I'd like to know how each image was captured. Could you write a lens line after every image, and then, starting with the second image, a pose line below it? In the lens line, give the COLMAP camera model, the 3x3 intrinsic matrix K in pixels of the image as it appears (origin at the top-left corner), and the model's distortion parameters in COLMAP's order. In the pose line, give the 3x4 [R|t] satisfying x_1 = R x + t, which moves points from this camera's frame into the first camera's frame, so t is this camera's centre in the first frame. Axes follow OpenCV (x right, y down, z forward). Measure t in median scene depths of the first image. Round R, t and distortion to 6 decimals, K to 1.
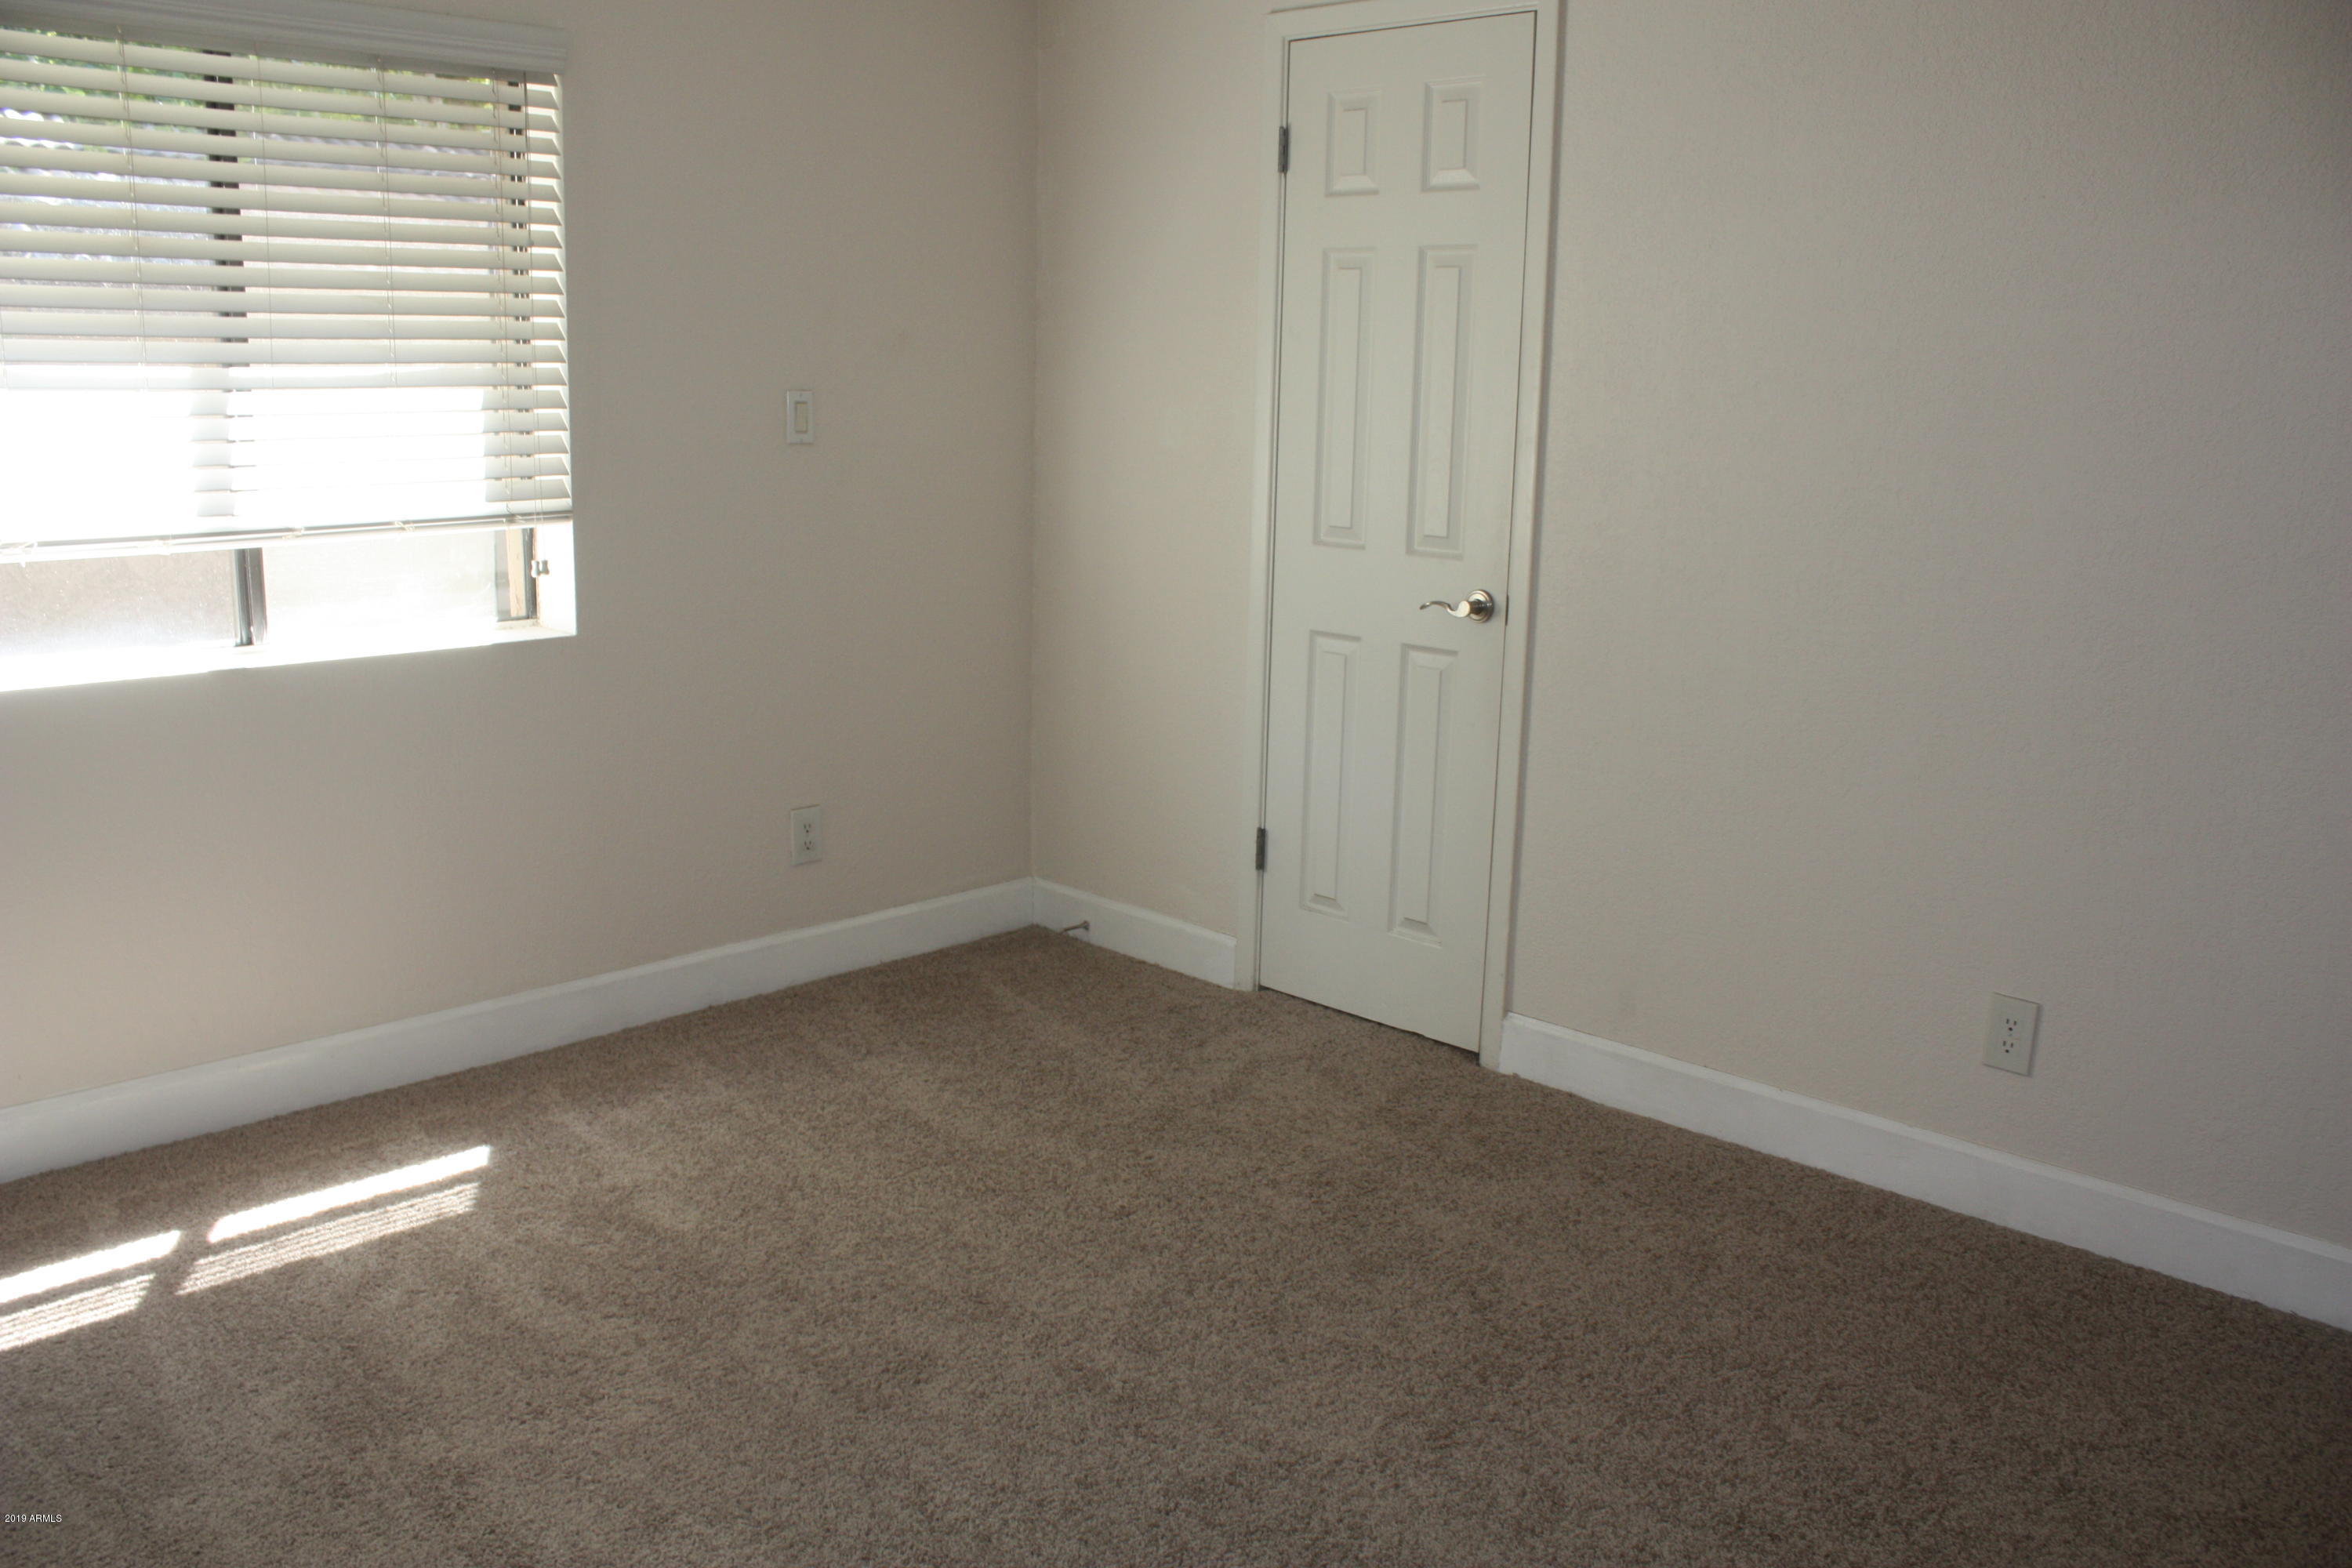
lens RADIAL K [[1944.1, 0, 1152.7], [0, 1944.1, 791.9], [0, 0, 1]] dist [-0.167523, 0.141804]
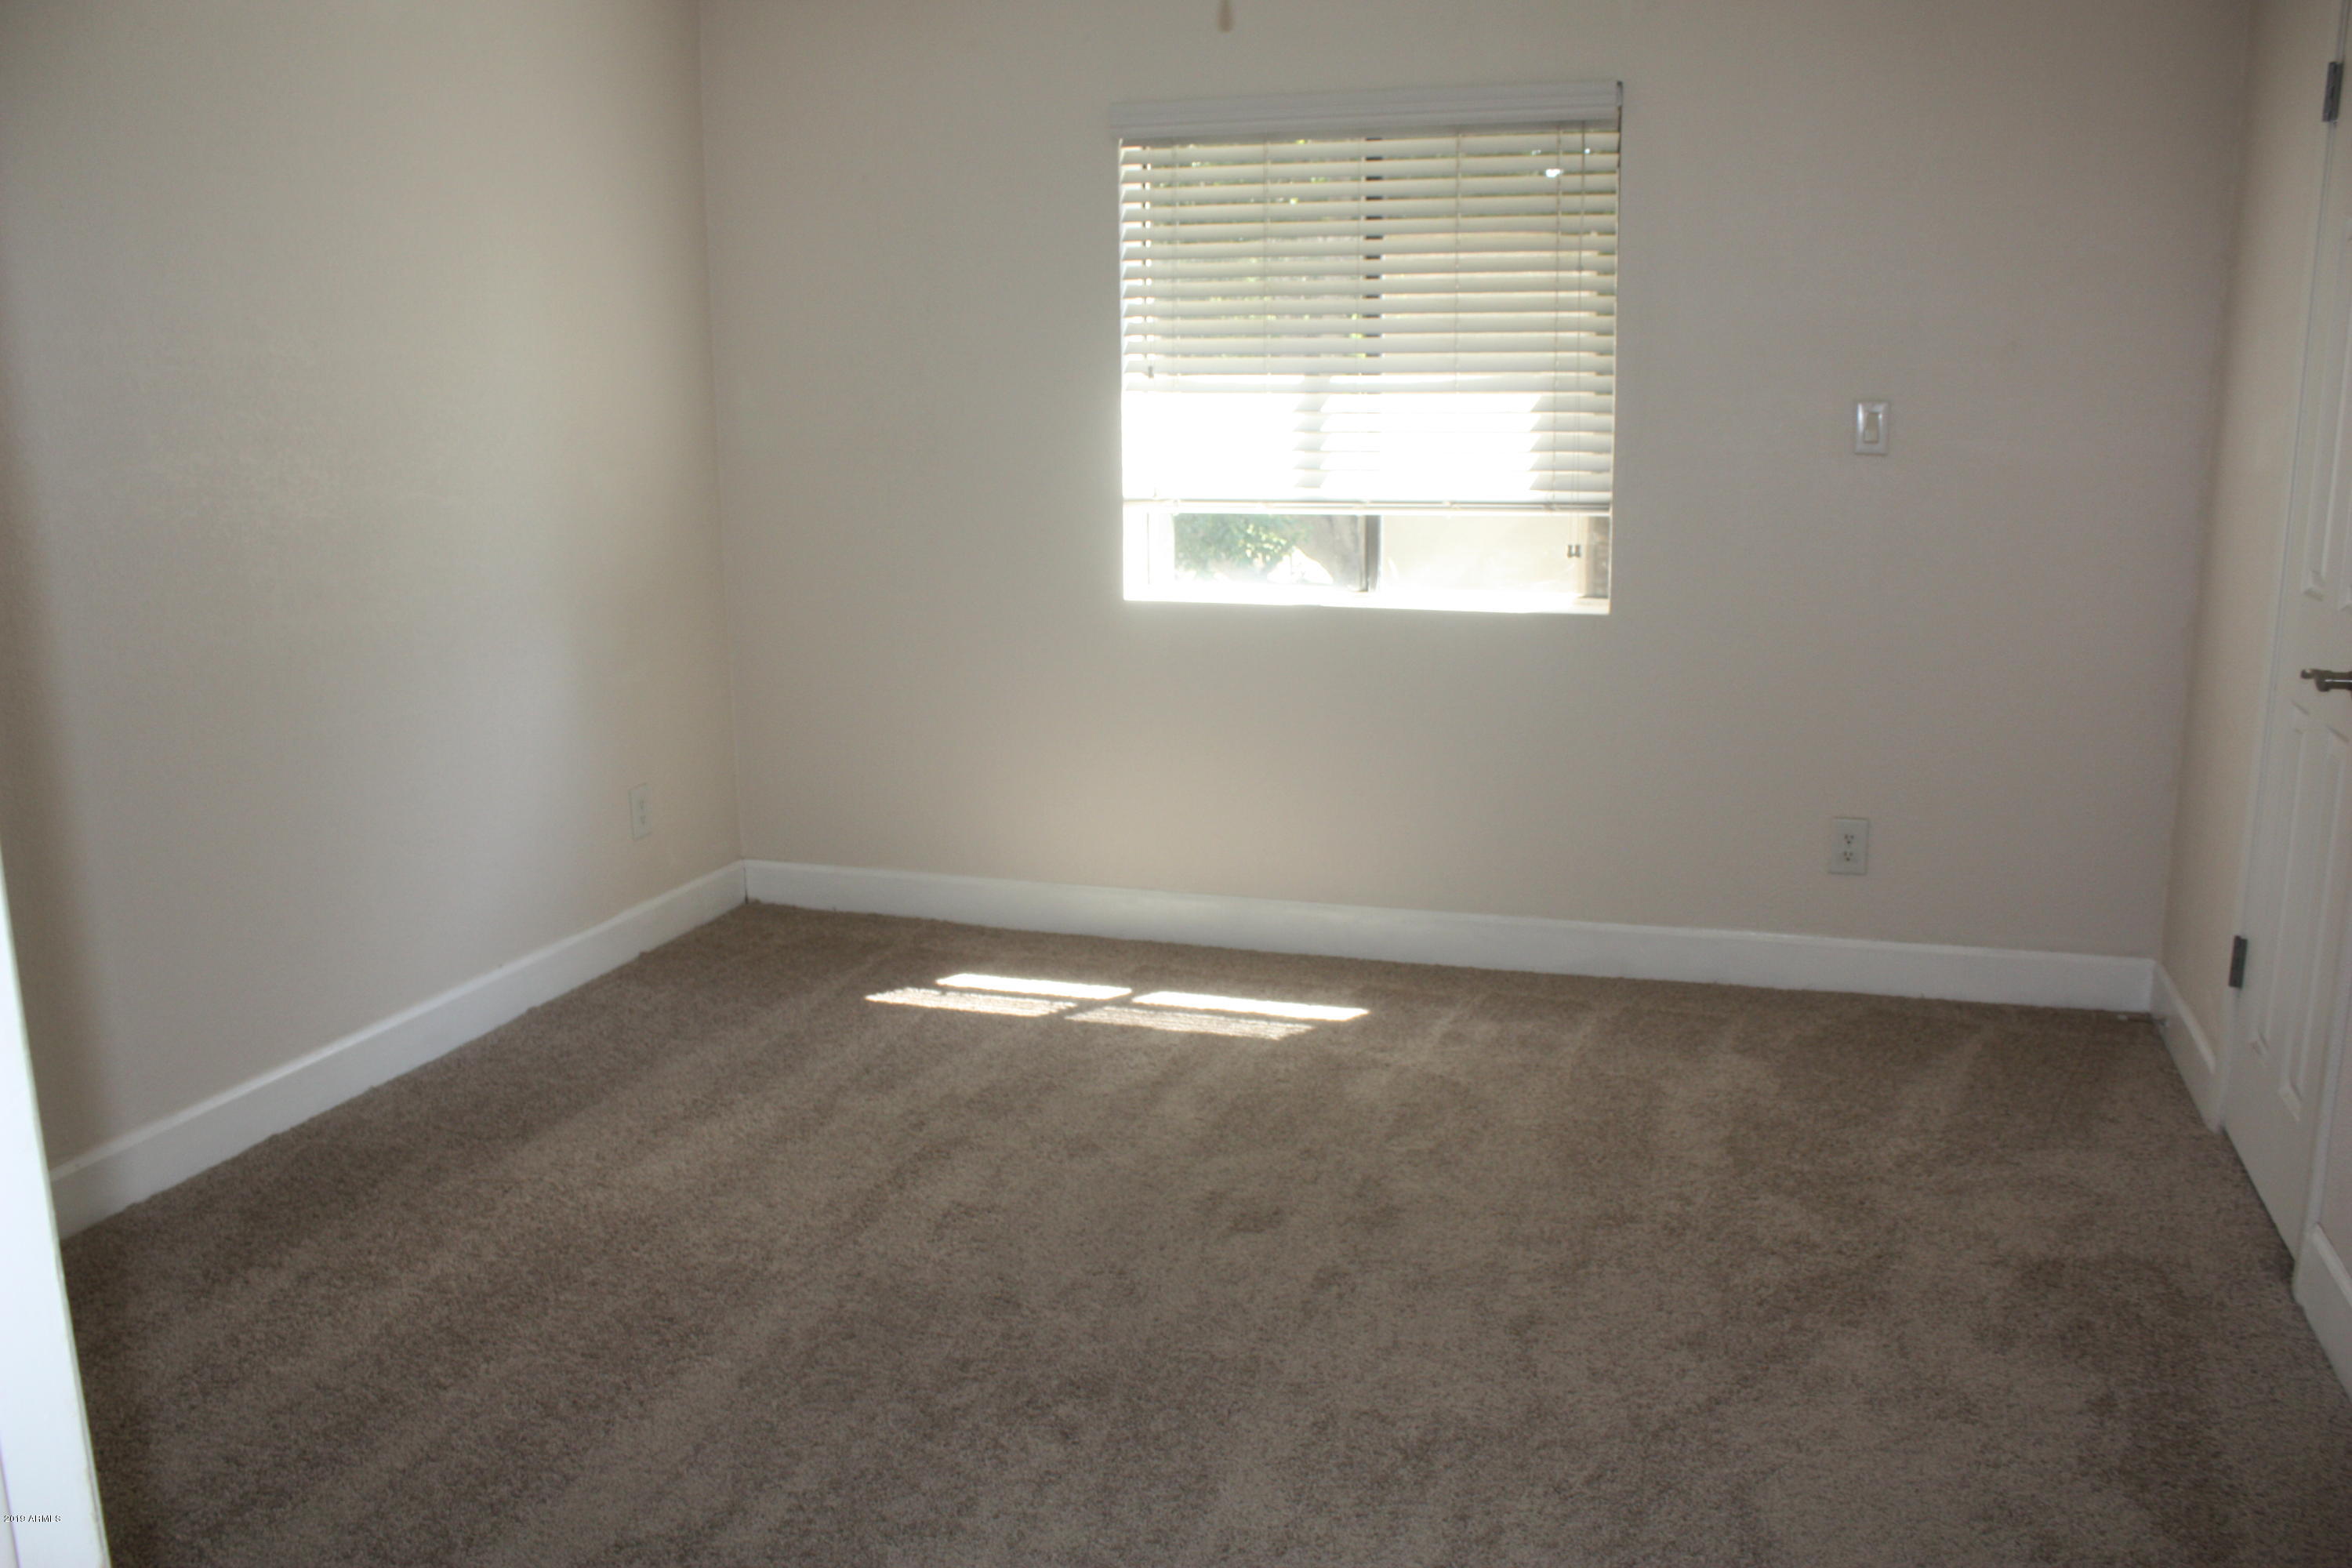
lens RADIAL K [[1944.1, 0, 1152.7], [0, 1944.1, 791.9], [0, 0, 1]] dist [-0.167523, 0.141804]
pose [[0.447585, 0.164102, -0.879055, 0.640108], [-0.171915, 0.980472, 0.095501, -0.045397], [0.877561, 0.108378, 0.467056, 0.273323]]
